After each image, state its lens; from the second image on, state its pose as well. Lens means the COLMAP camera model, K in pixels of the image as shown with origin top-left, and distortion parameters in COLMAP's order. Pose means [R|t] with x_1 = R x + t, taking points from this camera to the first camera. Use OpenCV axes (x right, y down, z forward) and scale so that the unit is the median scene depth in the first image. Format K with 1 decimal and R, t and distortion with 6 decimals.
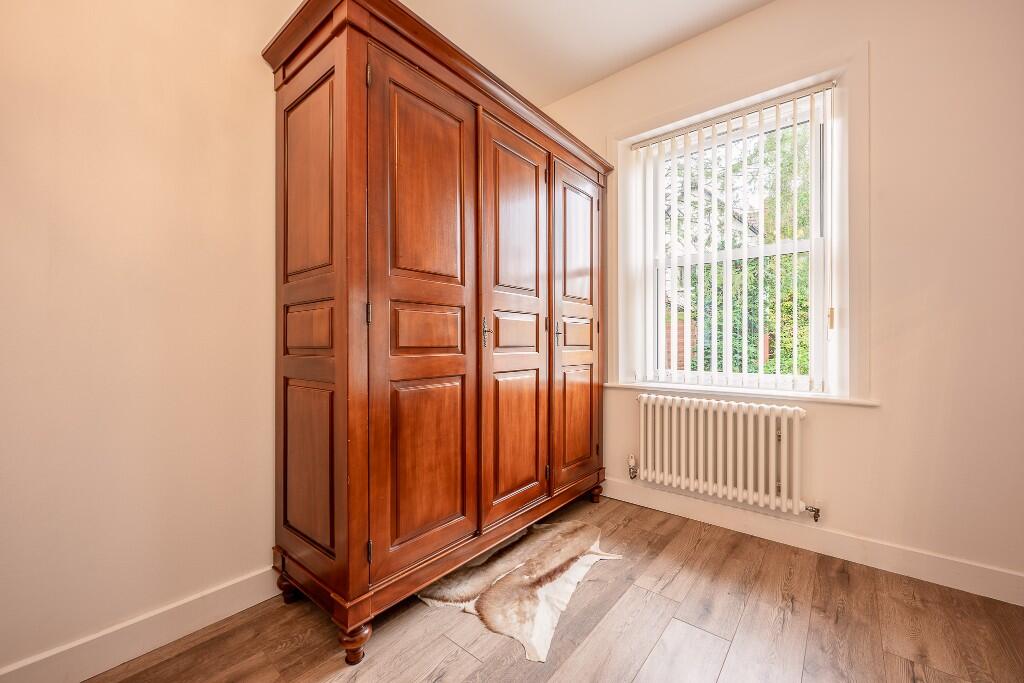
lens RADIAL K [[409.2, 0, 512.0], [0, 409.2, 341.5], [0, 0, 1]] dist [-0.002798, -0.000227]
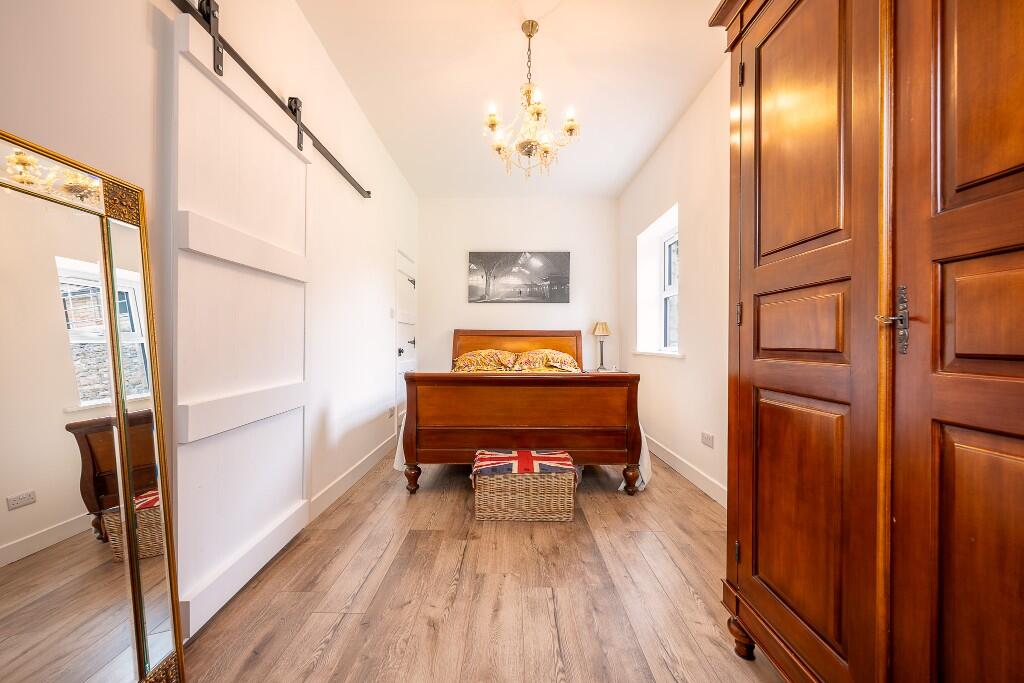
lens RADIAL K [[409.2, 0, 512.0], [0, 409.2, 341.5], [0, 0, 1]] dist [-0.002798, -0.000227]
pose [[-0.776551, -0.003547, -0.630045, 0.617683], [-0.004216, 0.999991, -0.000433, -0.001315], [0.630041, 0.002320, -0.776559, 1.224277]]
